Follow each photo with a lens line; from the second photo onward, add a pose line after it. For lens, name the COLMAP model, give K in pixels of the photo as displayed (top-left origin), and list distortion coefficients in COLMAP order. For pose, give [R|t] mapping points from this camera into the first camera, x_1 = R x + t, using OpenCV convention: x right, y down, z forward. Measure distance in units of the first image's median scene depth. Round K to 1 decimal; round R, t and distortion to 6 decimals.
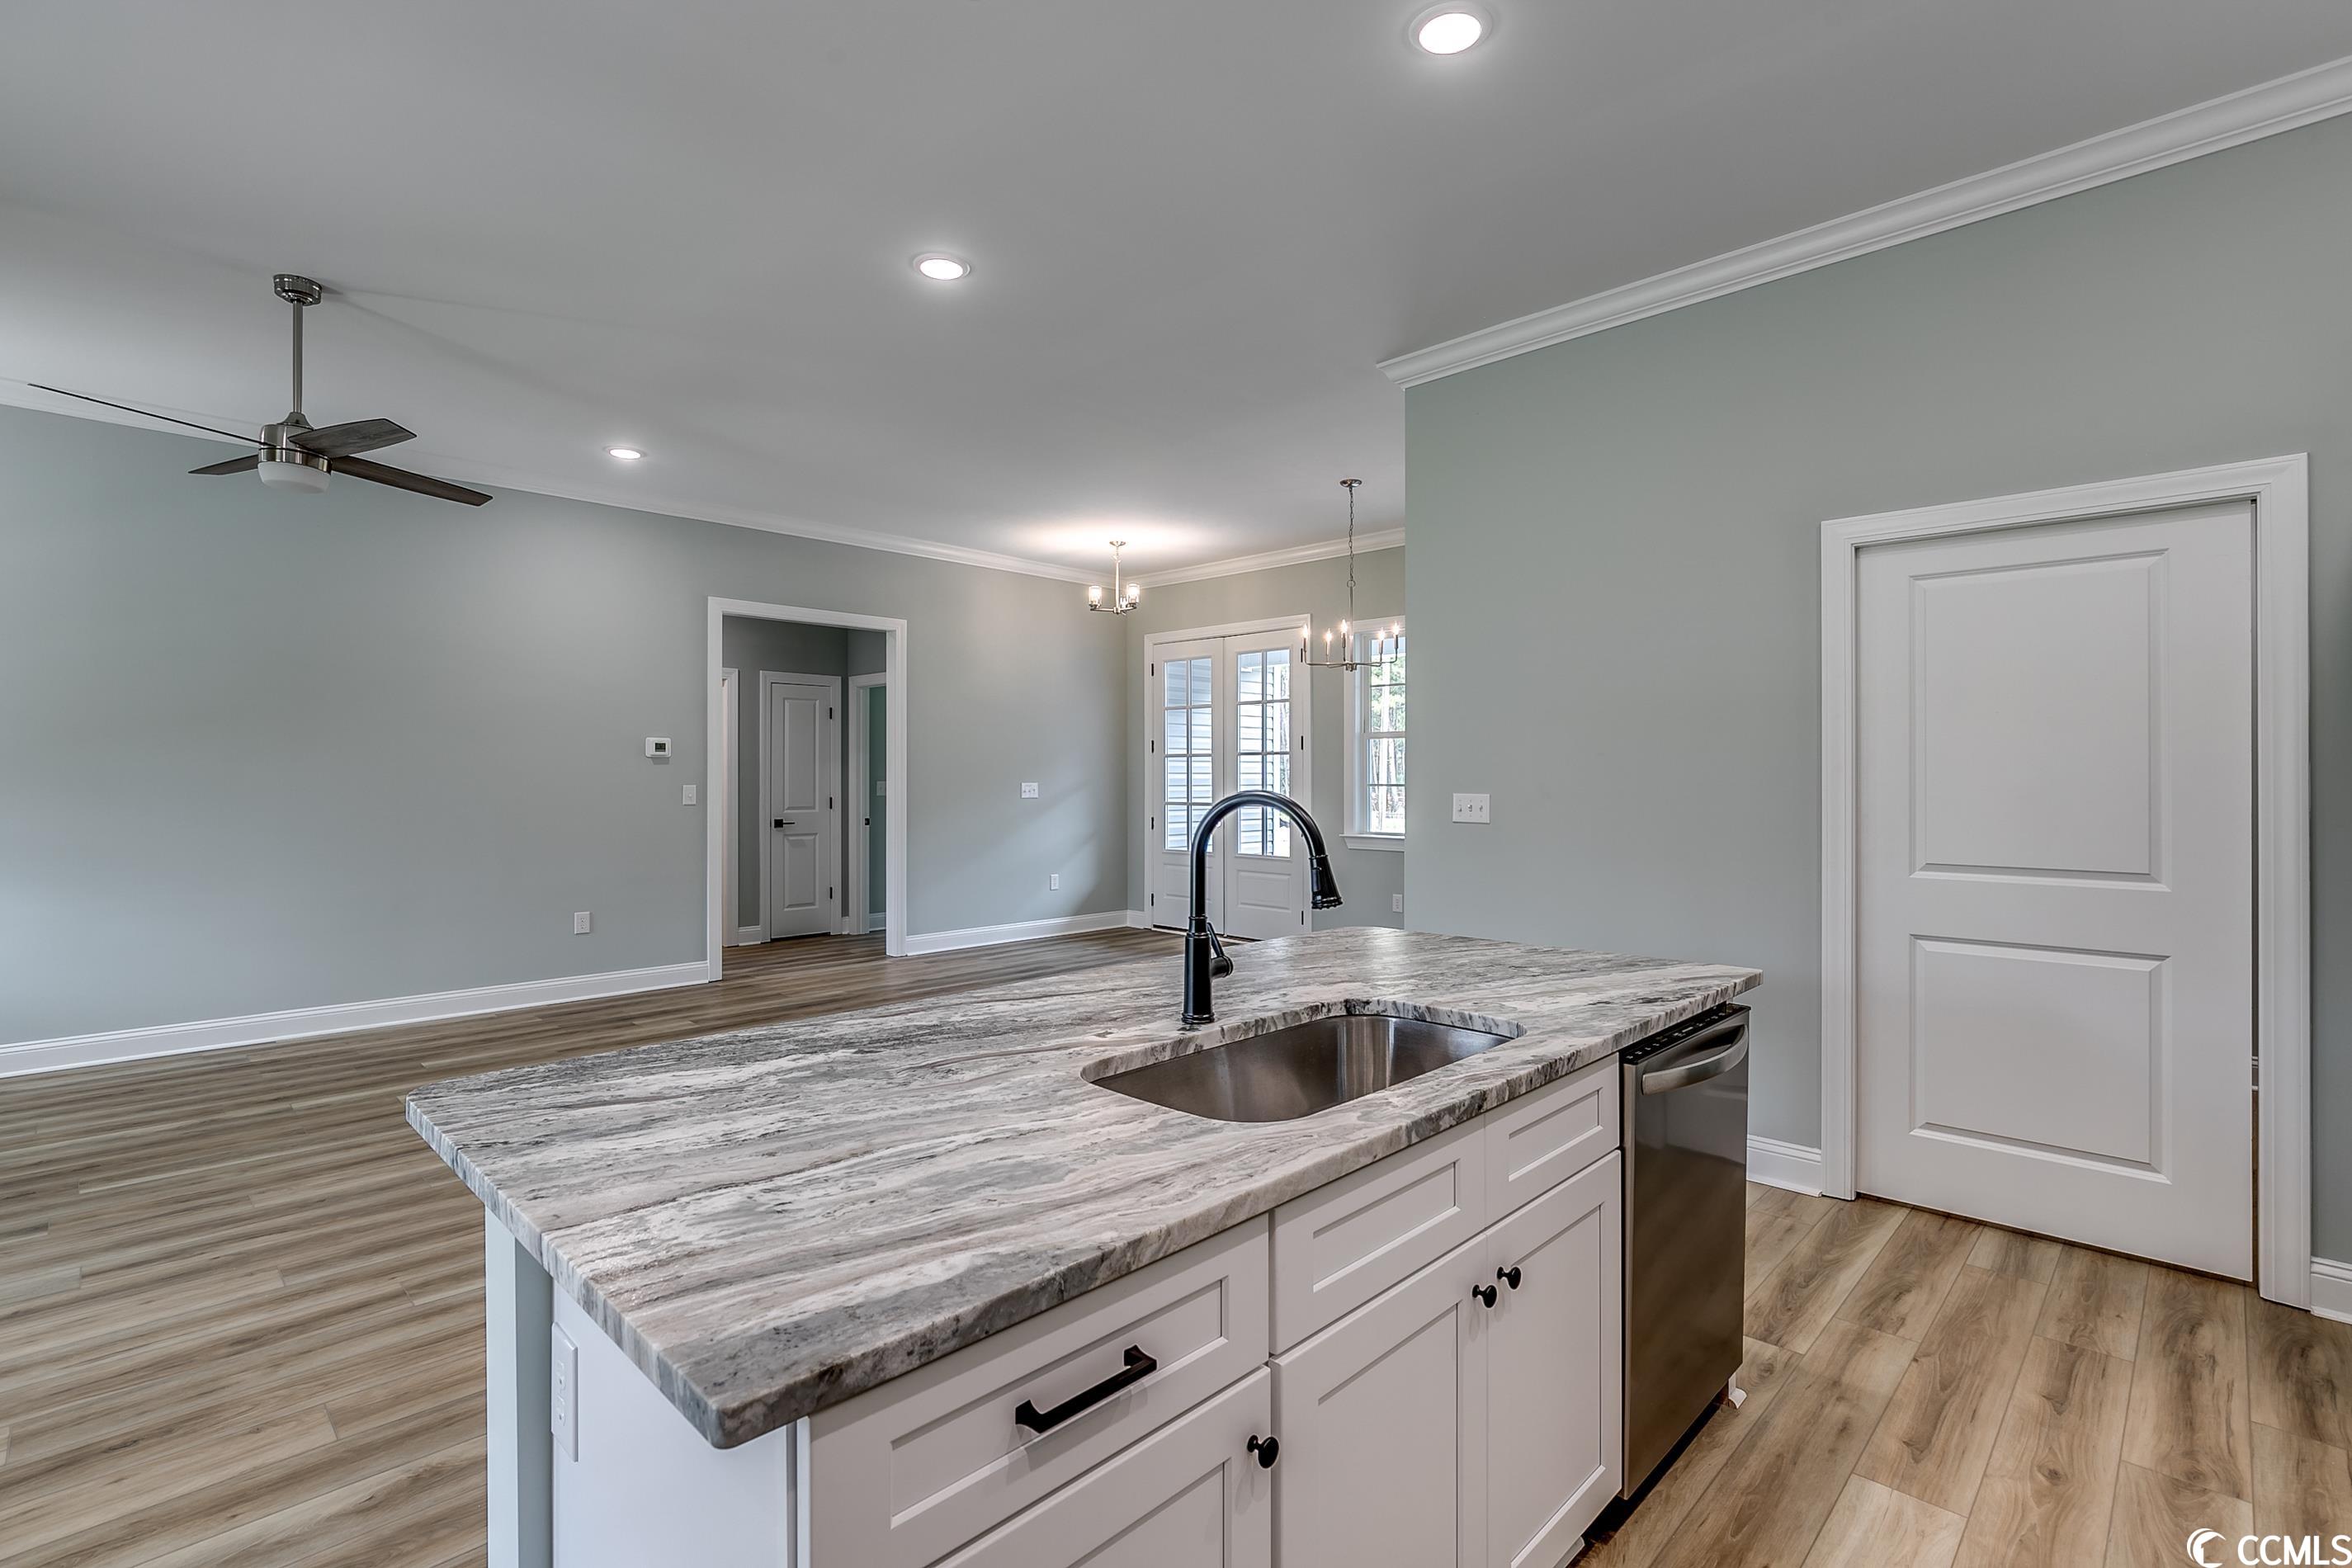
lens RADIAL K [[1072.4, 0, 1186.6], [0, 1072.4, 775.3], [0, 0, 1]] dist [-0.017073, 0.005102]
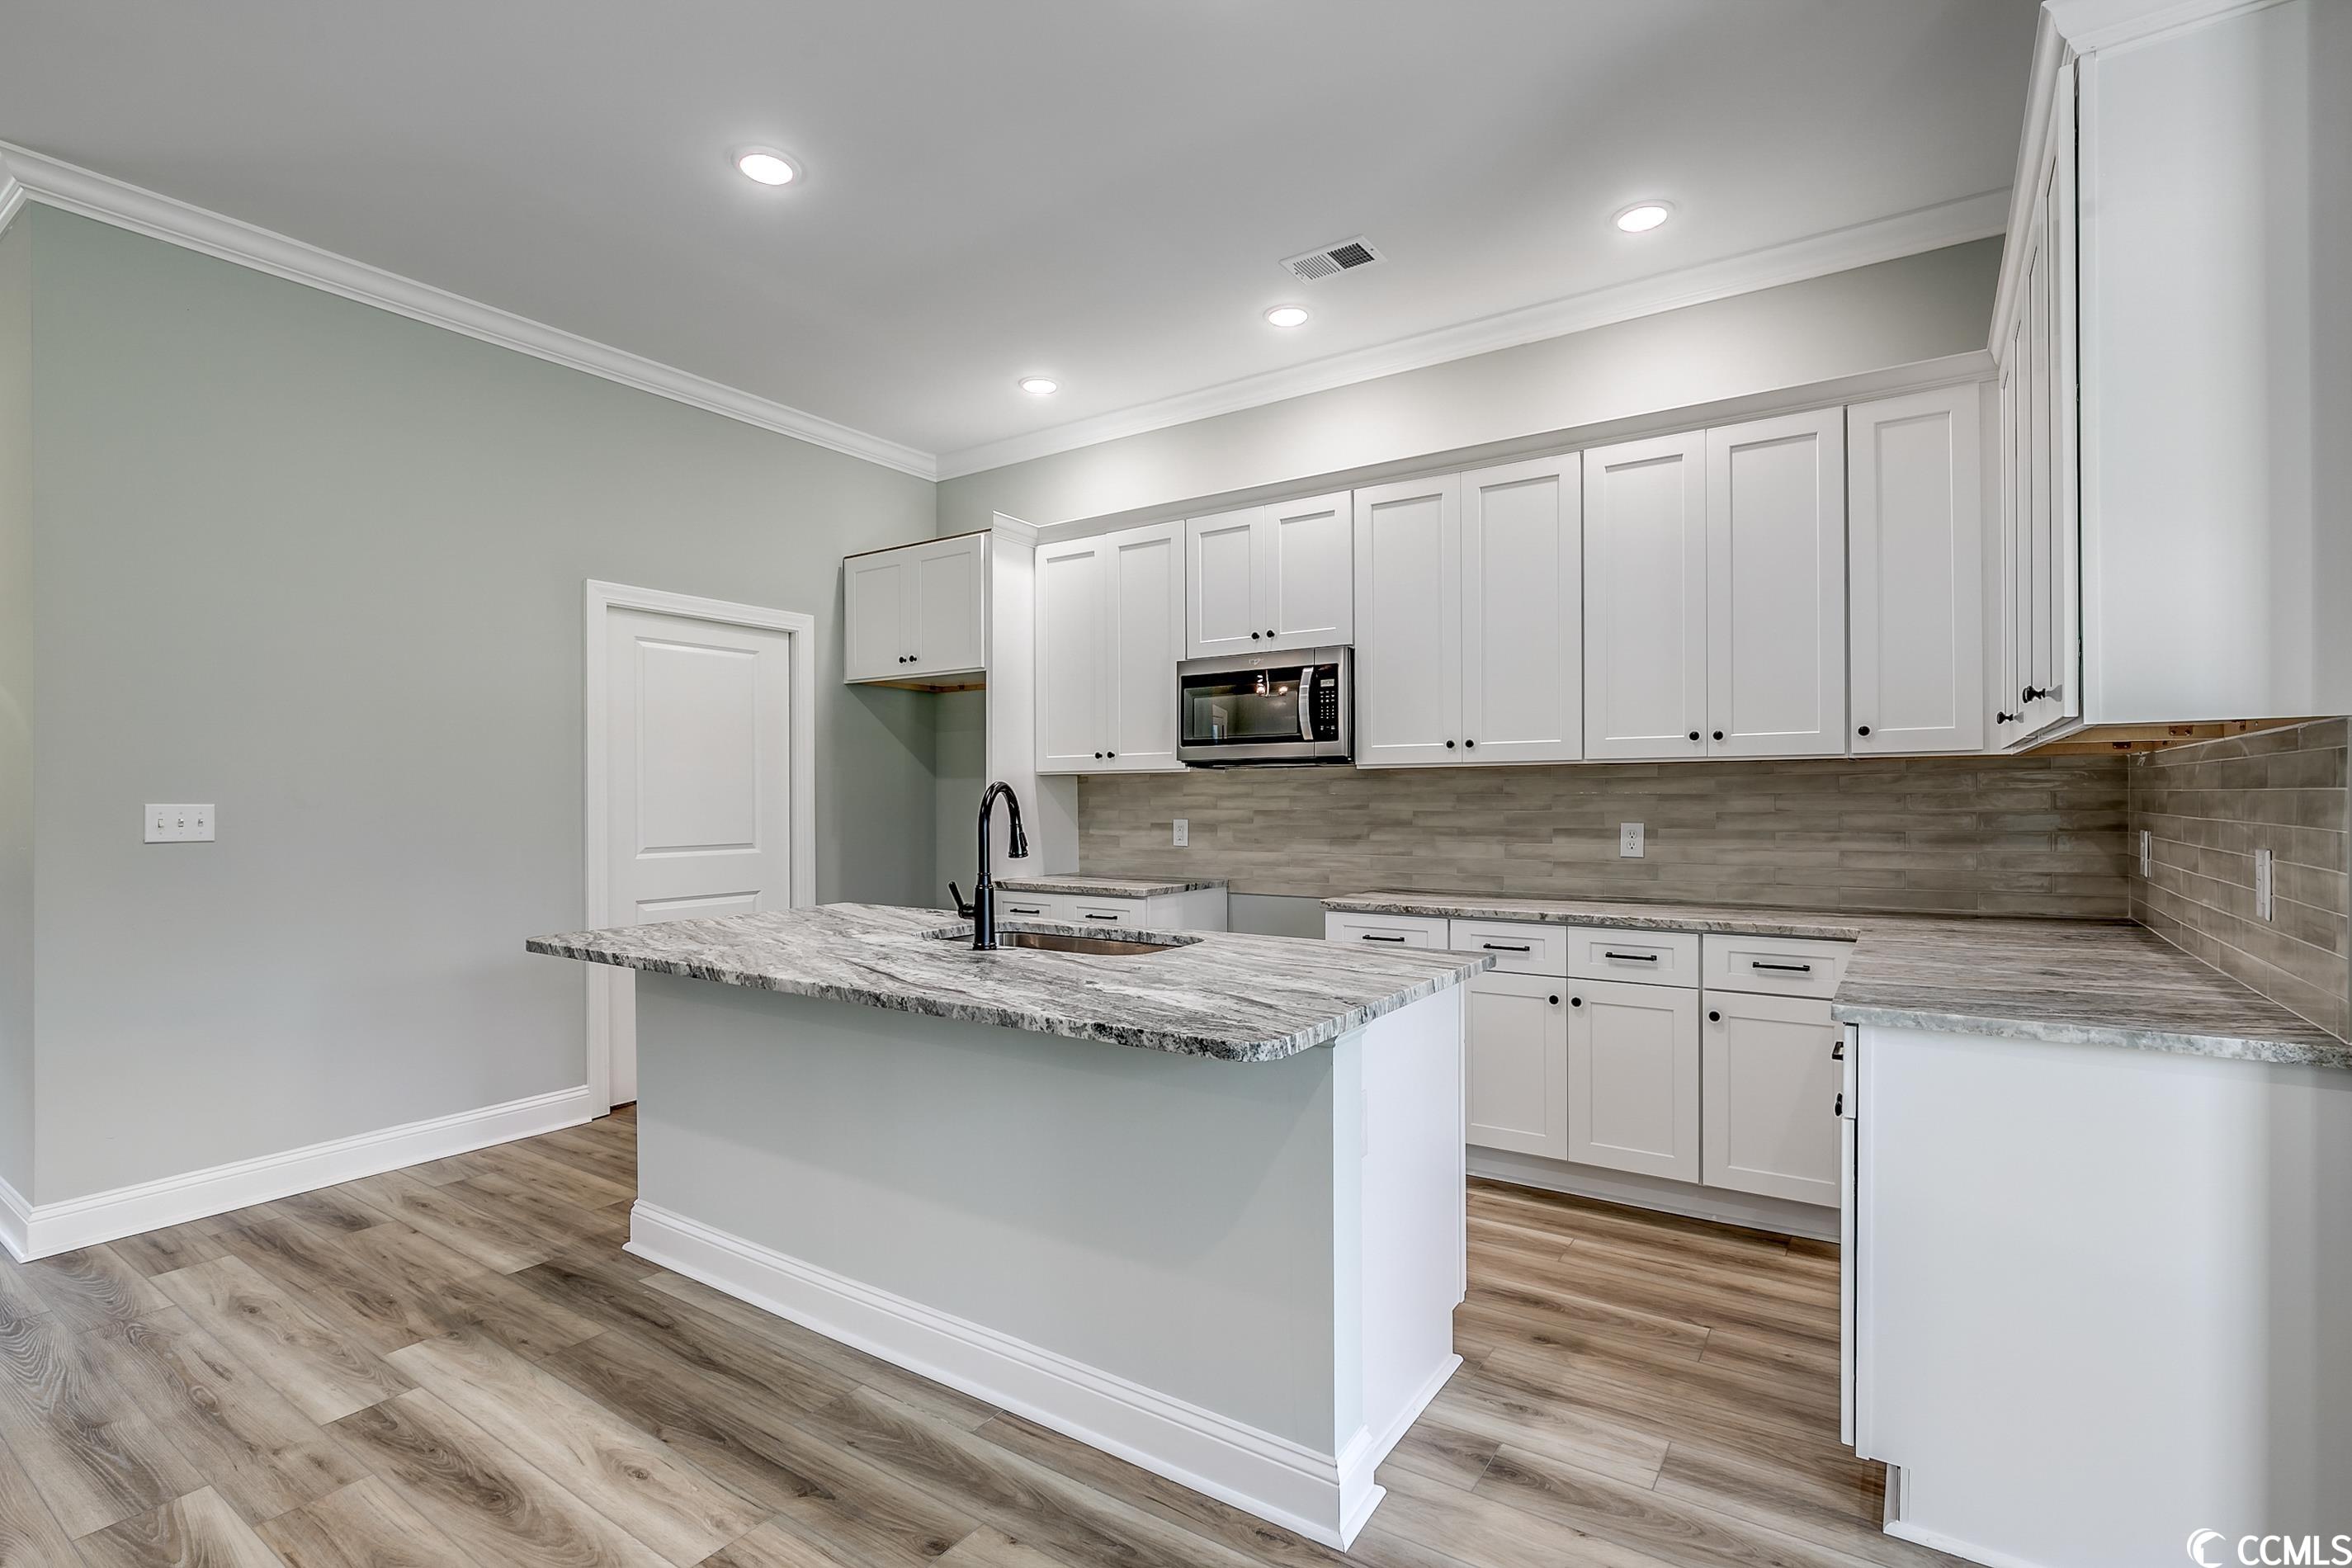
lens RADIAL K [[1089.7, 0, 1174.0], [0, 1089.7, 797.5], [0, 0, 1]] dist [-0.016532, 0.005088]
pose [[-0.173178, 0.000053, 0.984890, -0.989375], [0.003967, 0.999992, 0.000644, 0.024352], [-0.984883, 0.004019, -0.173177, 0.701615]]
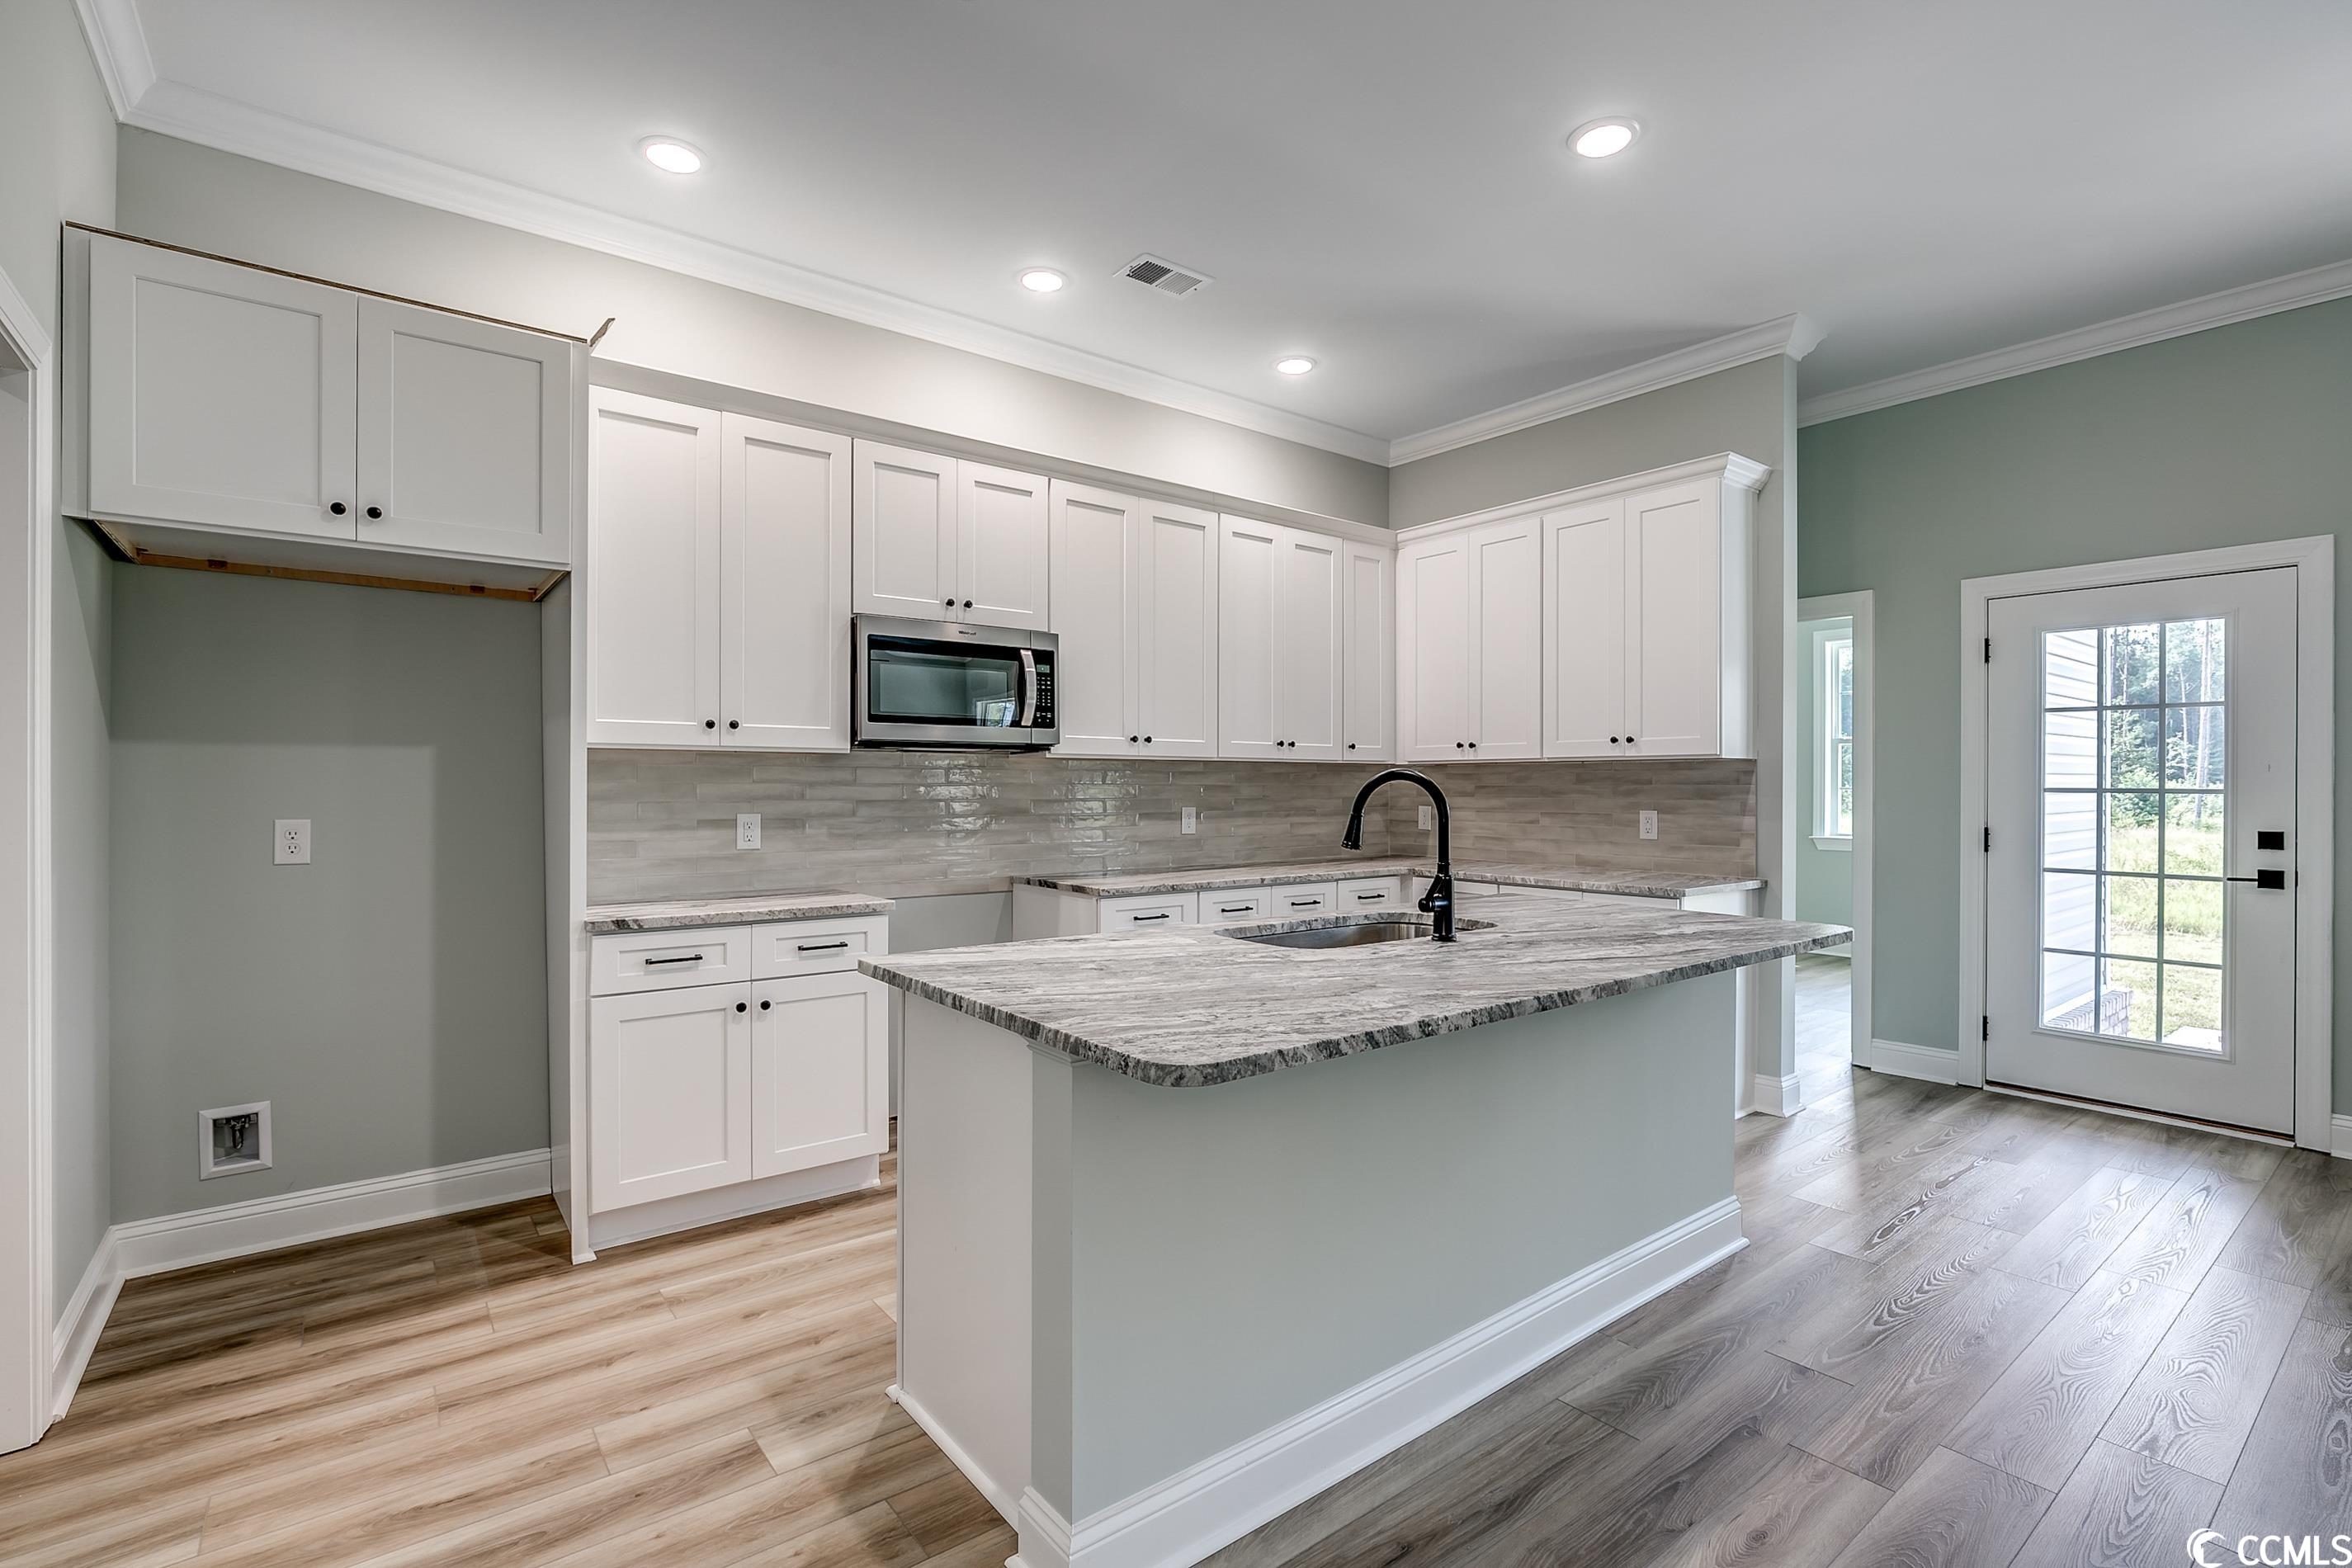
lens RADIAL K [[1076.2, 0, 1180.3], [0, 1076.2, 782.4], [0, 0, 1]] dist [-0.010412, 0.000041]
pose [[-0.991101, -0.002360, 0.133088, 0.112943], [-0.002786, 0.999992, -0.003015, 0.024854], [-0.133080, -0.003359, -0.991100, 1.675915]]
